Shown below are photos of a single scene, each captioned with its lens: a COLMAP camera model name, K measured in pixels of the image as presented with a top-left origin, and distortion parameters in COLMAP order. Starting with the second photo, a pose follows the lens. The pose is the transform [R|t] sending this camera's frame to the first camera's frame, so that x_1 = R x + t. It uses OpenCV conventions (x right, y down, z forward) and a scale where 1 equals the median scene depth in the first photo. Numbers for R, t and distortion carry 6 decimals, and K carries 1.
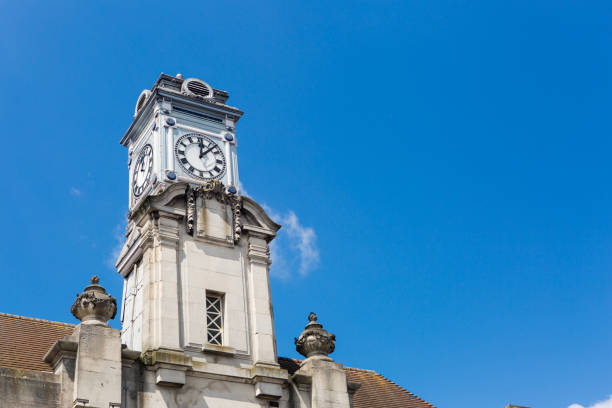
lens RADIAL K [[960.2, 0, 306.0], [0, 960.2, 204.0], [0, 0, 1]] dist [-0.040440, -0.057578]
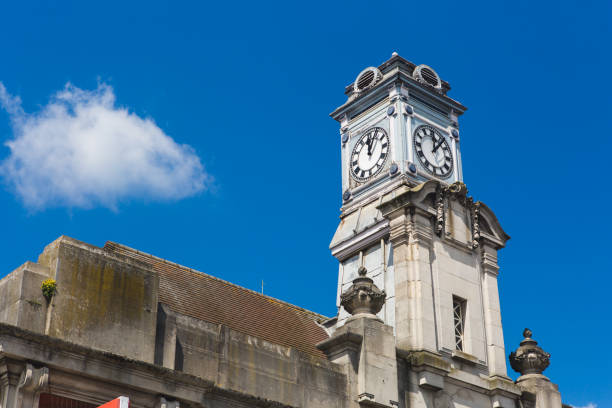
lens RADIAL K [[1125.3, 0, 306.0], [0, 1125.3, 204.0], [0, 0, 1]] dist [-0.033616, -0.160467]
pose [[0.978543, 0.167859, 0.119484, -0.397335], [-0.174764, 0.983350, 0.049797, -0.033702], [-0.109136, -0.069611, 0.991586, -0.129825]]
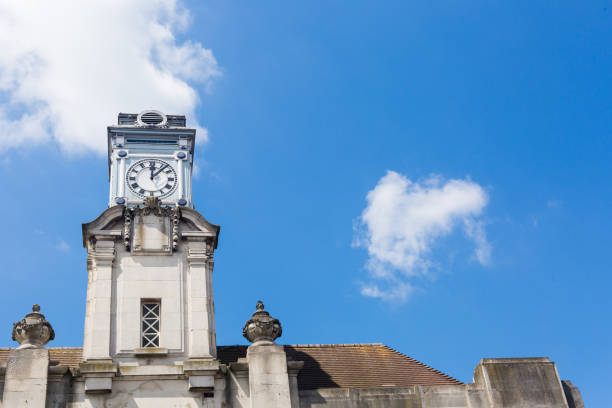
lens RADIAL K [[820.3, 0, 299.1], [0, 820.3, 203.2], [0, 0, 1]] dist [-0.024862, -0.009549]
pose [[0.935703, -0.206590, -0.285973, 0.340486], [0.201883, 0.978320, -0.046188, 0.061182], [0.289315, -0.014514, 0.957124, 0.162973]]
